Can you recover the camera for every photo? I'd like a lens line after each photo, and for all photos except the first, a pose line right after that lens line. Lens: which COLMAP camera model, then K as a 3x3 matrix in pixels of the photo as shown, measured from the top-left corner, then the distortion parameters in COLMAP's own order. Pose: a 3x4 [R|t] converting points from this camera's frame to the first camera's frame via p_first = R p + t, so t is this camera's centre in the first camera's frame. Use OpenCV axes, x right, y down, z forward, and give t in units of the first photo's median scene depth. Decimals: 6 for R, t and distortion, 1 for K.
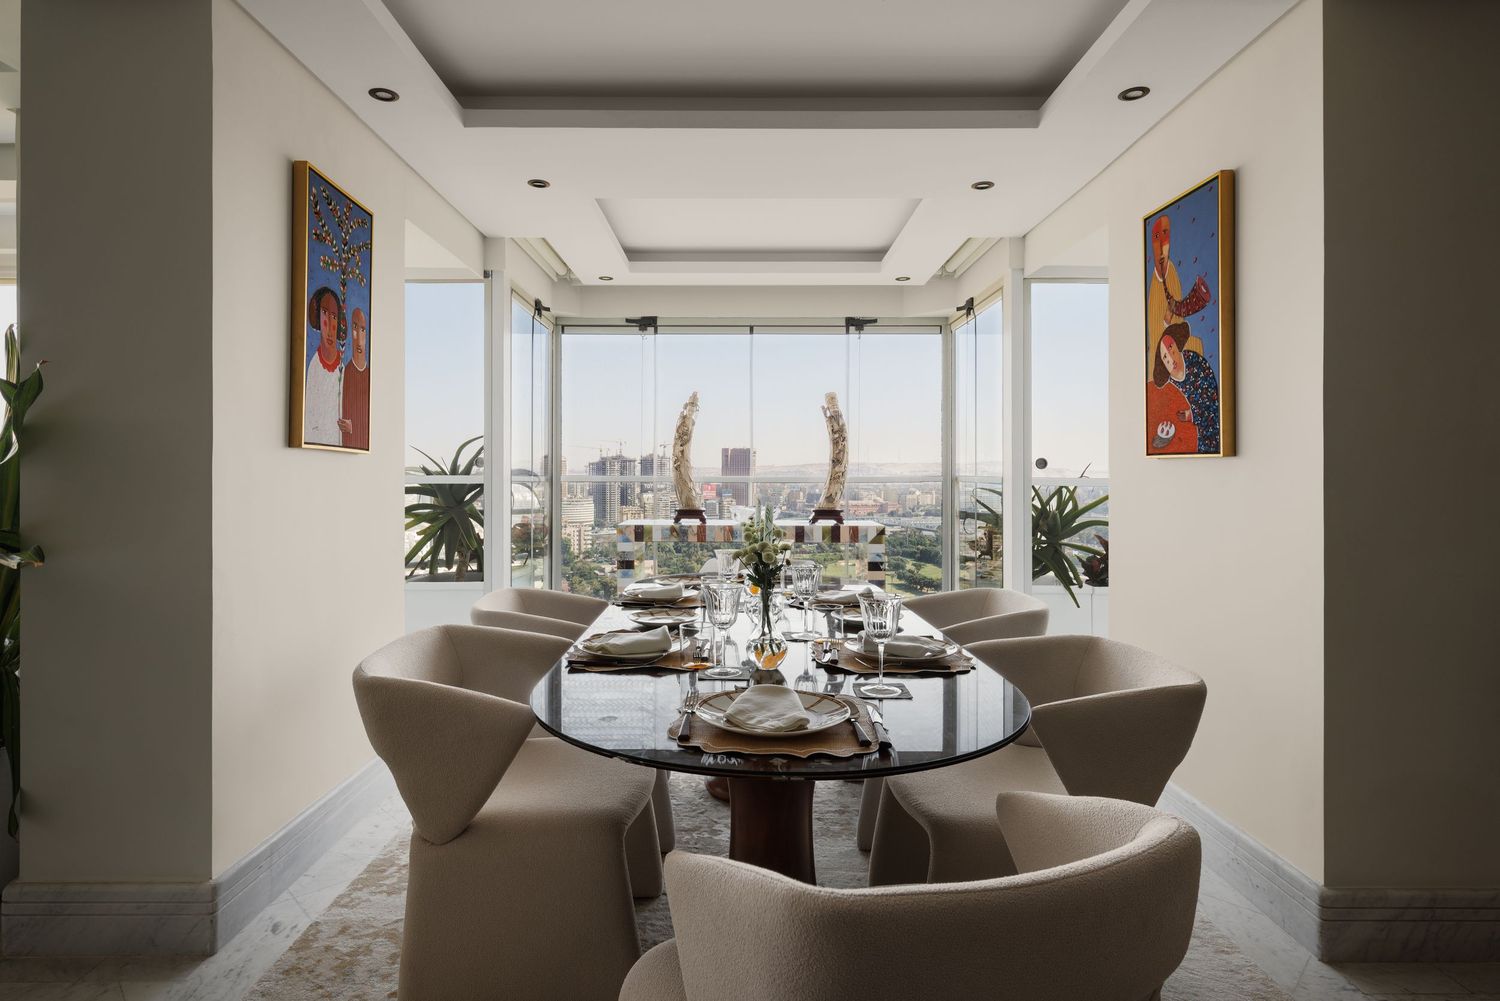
lens RADIAL K [[788.9, 0, 740.6], [0, 788.9, 467.2], [0, 0, 1]] dist [0.027695, 0.004012]
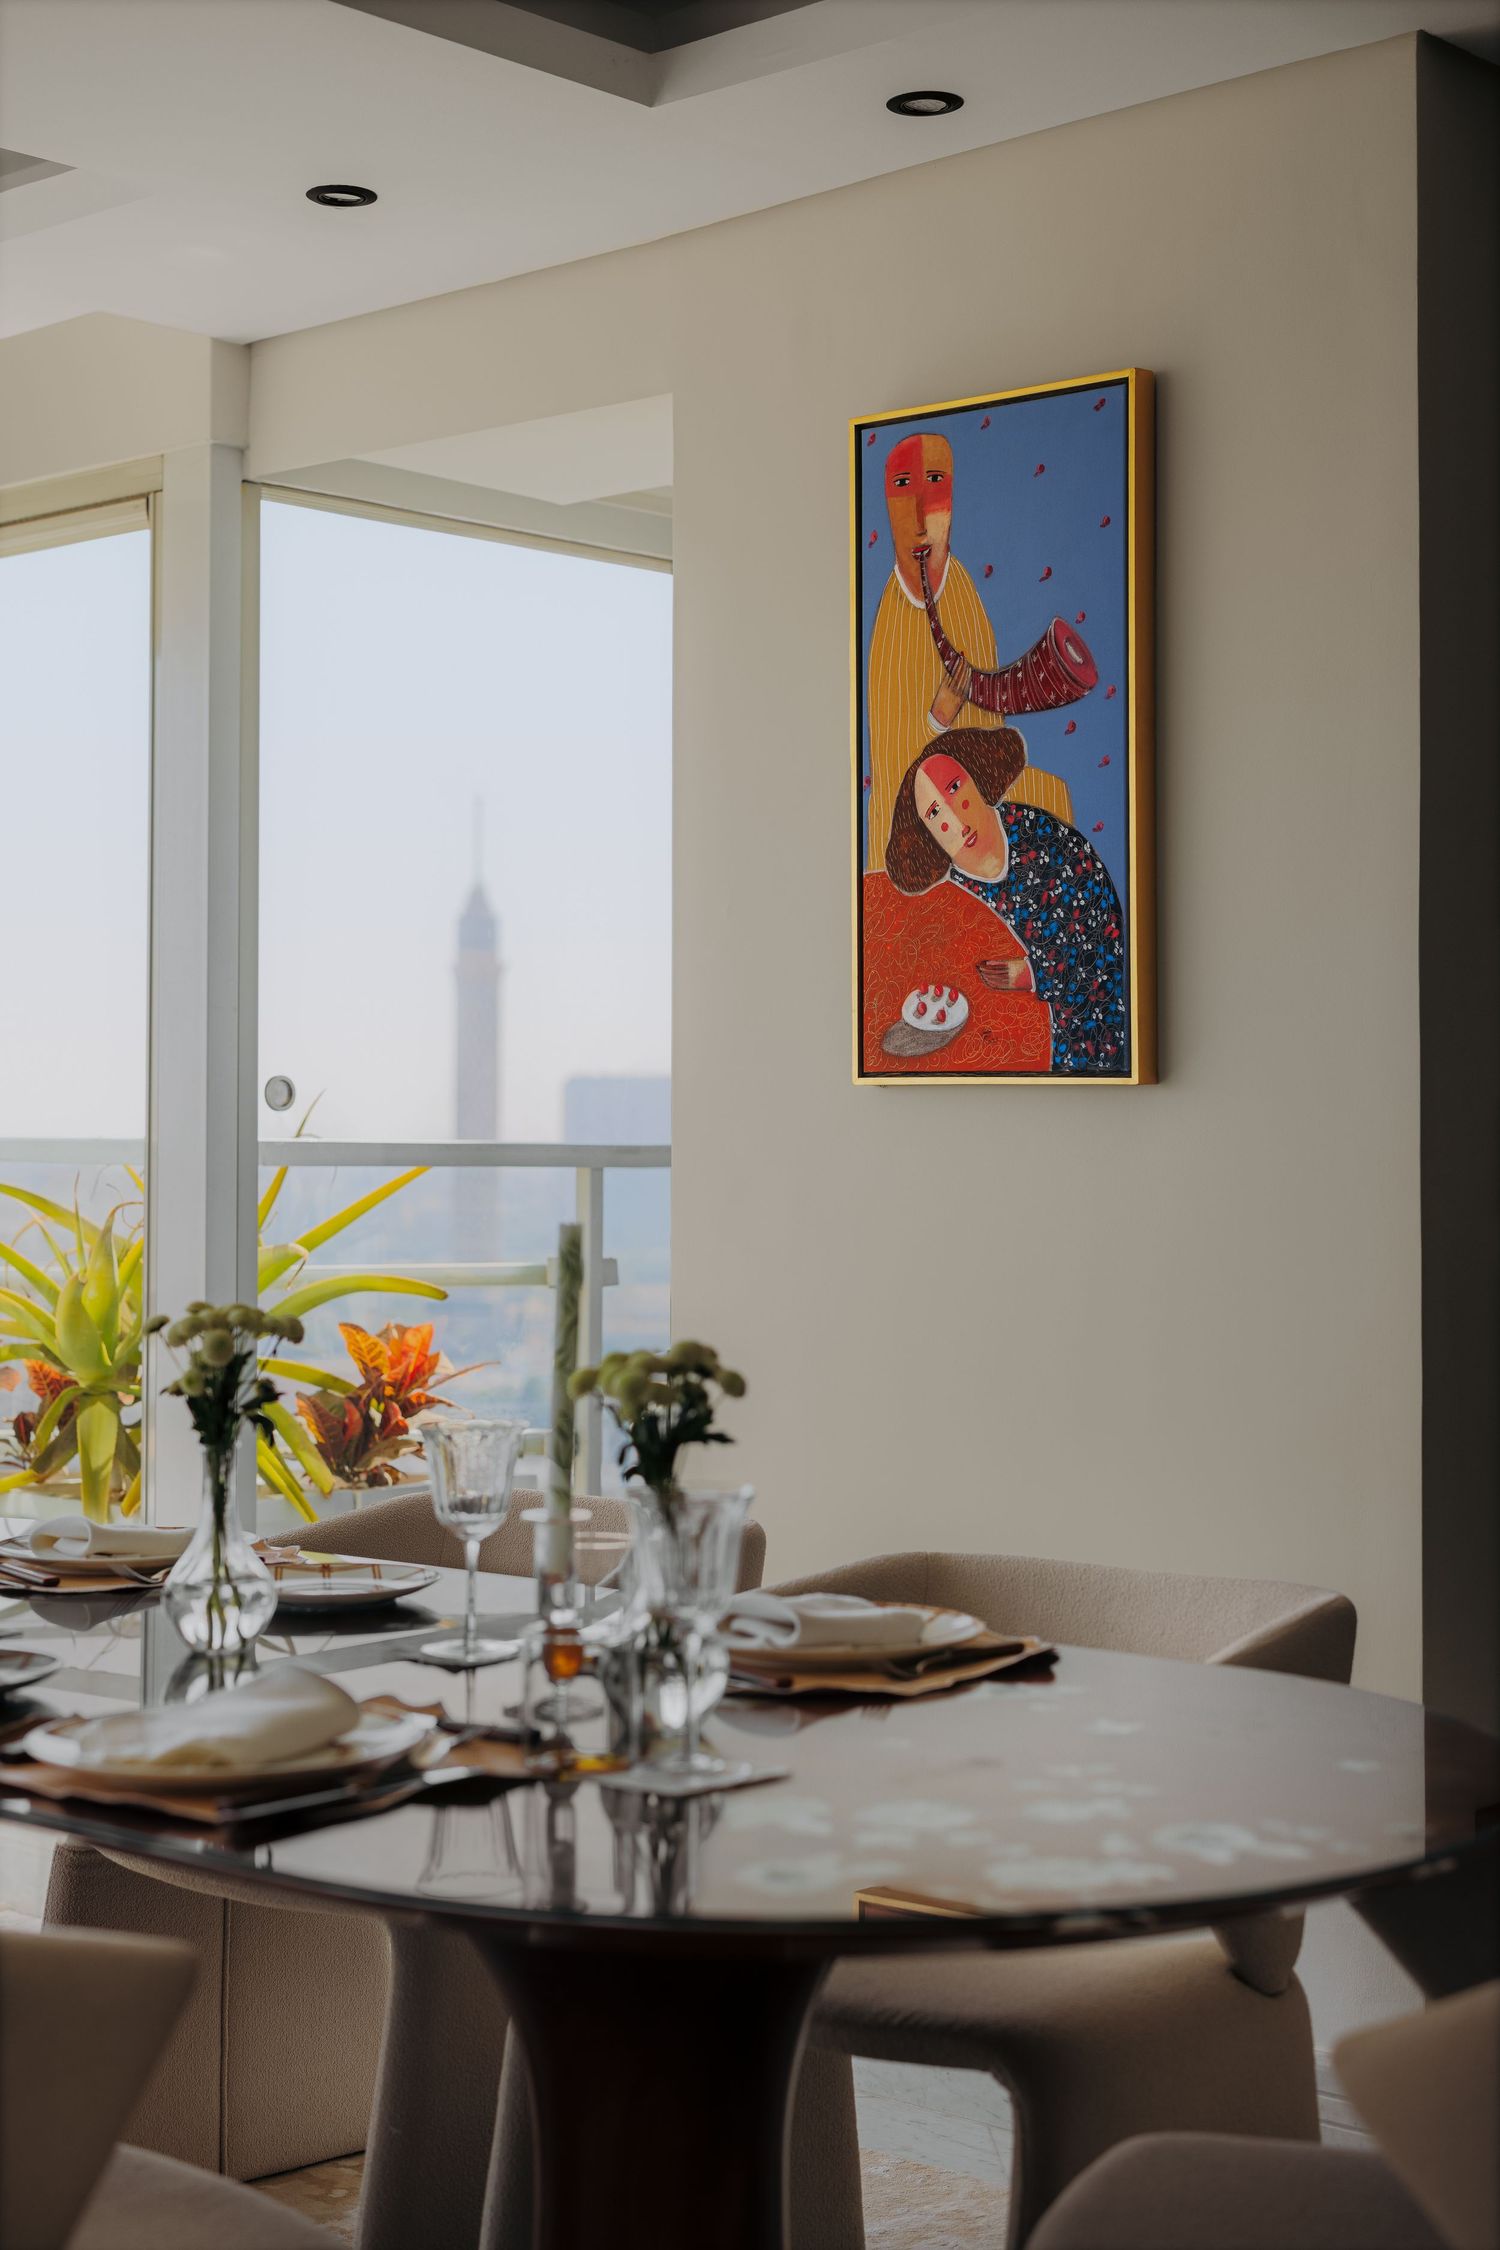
lens RADIAL K [[3266.5, 0, 710.8], [0, 3266.5, 1017.2], [0, 0, 1]] dist [0.020633, 0.000000]
pose [[0.683676, 0.027280, 0.729275, -0.641677], [-0.007016, 0.999501, -0.030811, 0.004433], [-0.729752, 0.015949, 0.683526, 0.037700]]
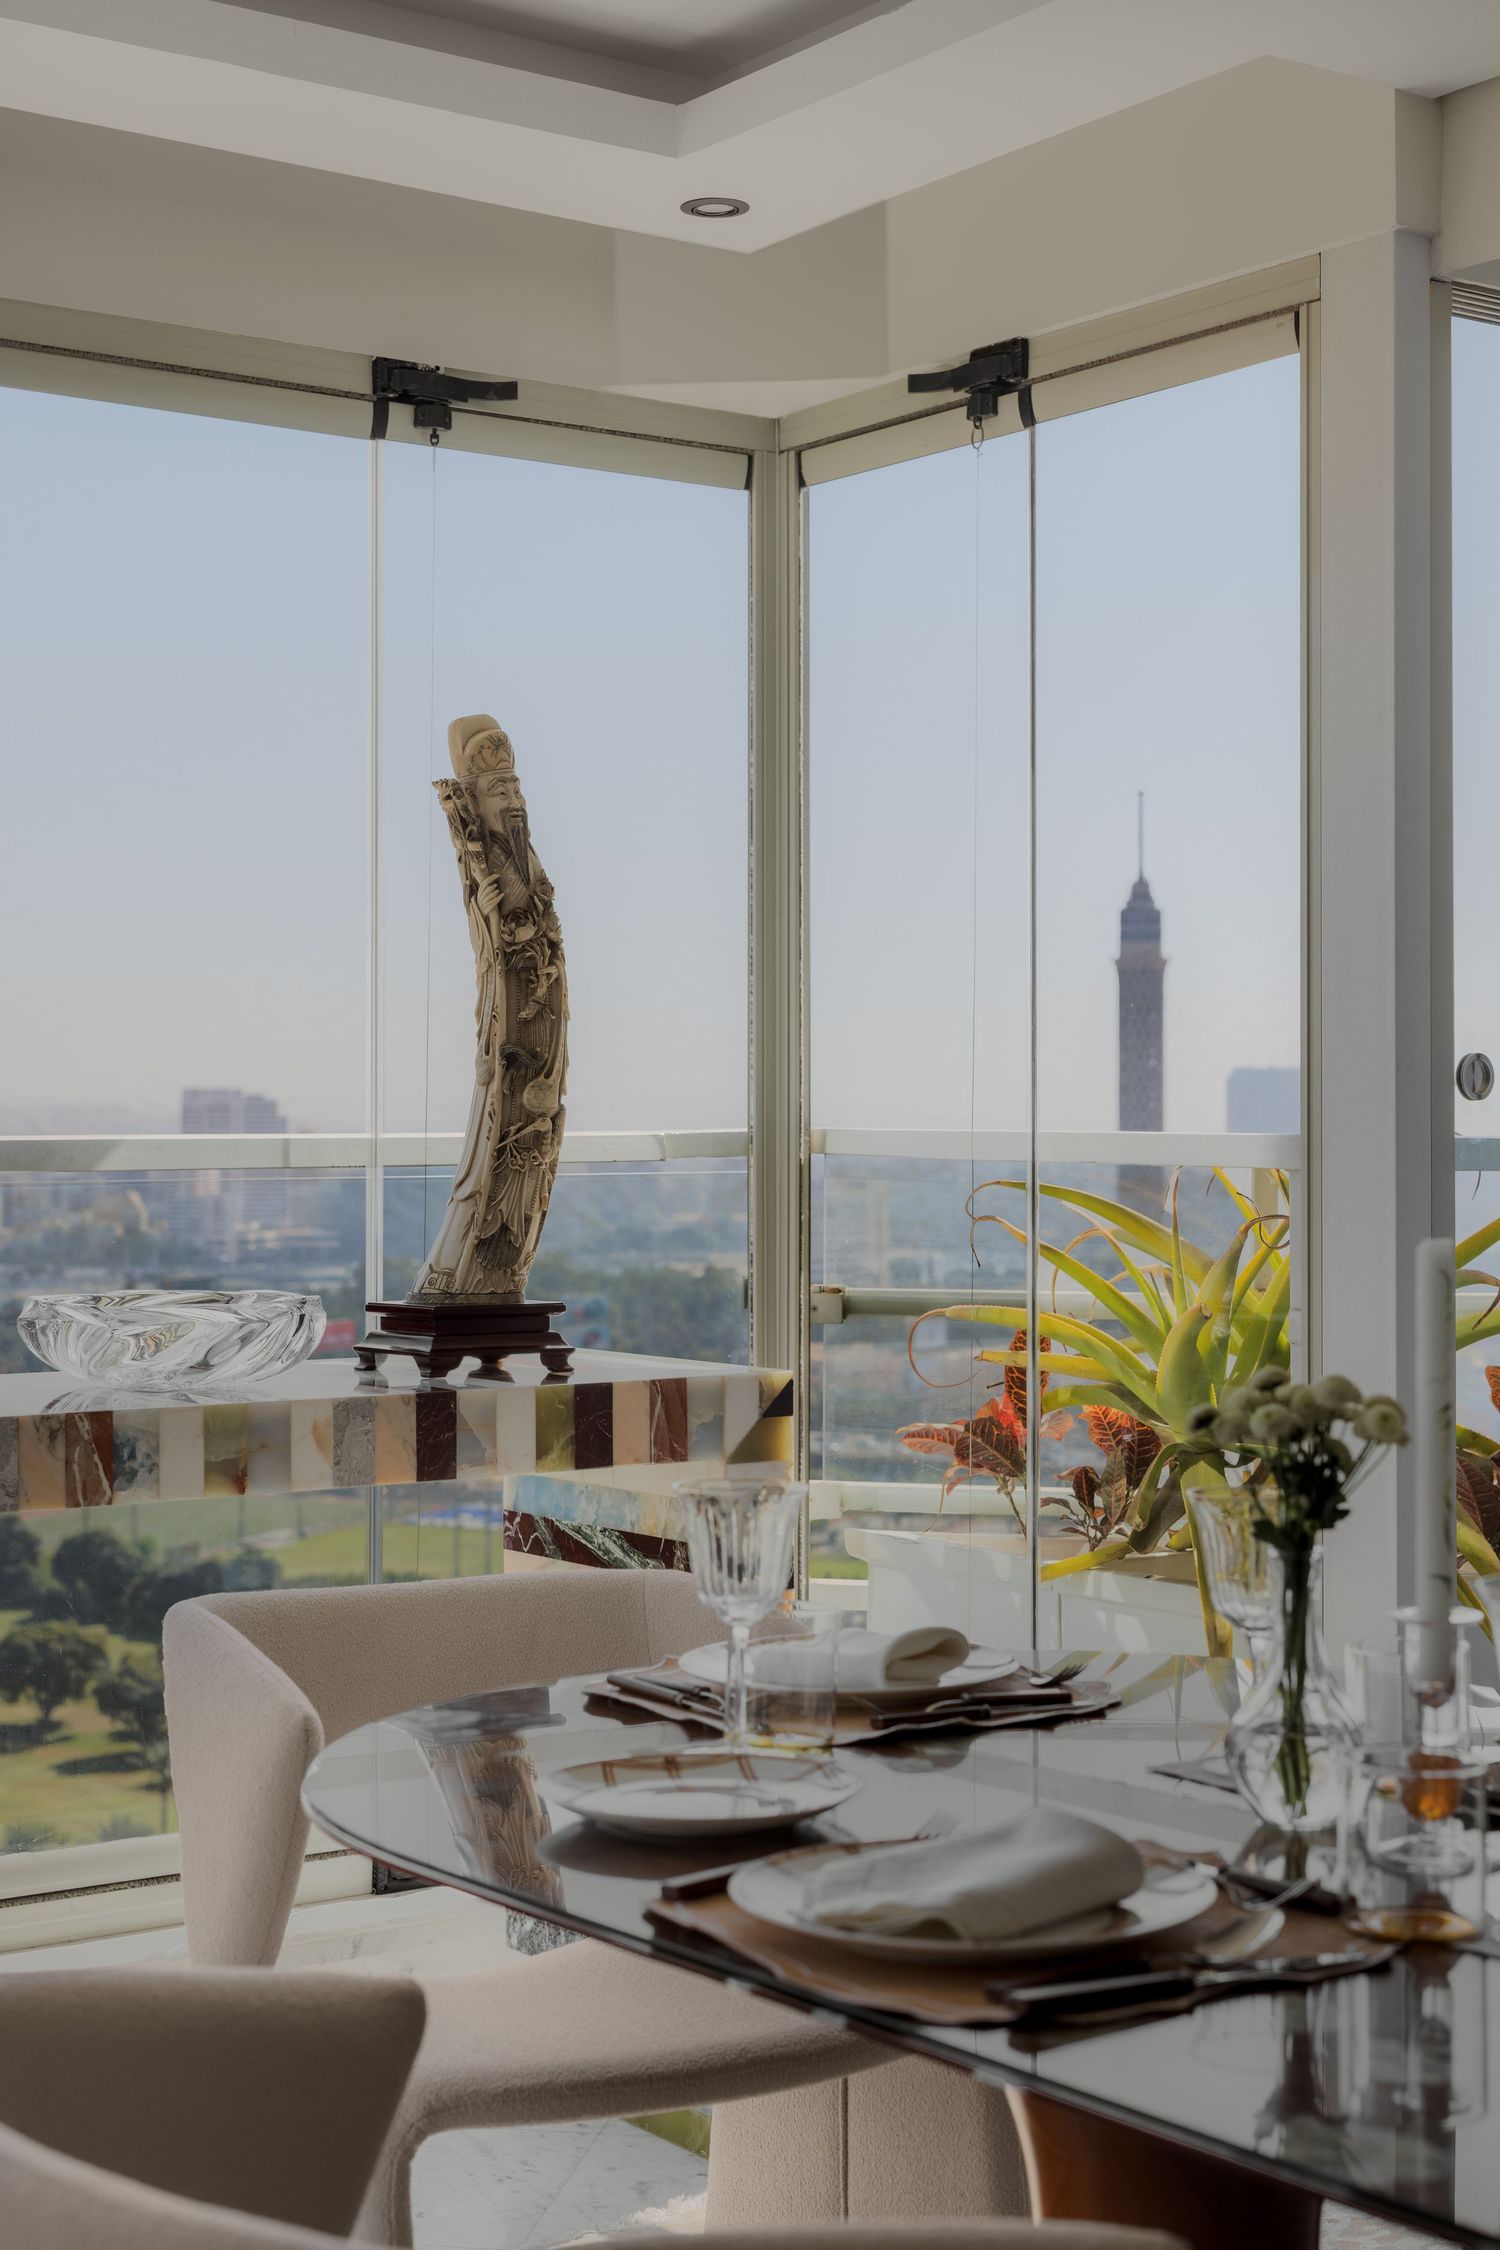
lens RADIAL K [[3266.5, 0, 743.9], [0, 3266.5, 1131.7], [0, 0, 1]] dist [0.020633, 0.000000]
pose [[0.812130, -0.001961, 0.583474, -0.554209], [-0.002797, 0.999970, 0.007254, 0.007102], [-0.583470, -0.007523, 0.812100, 0.514609]]
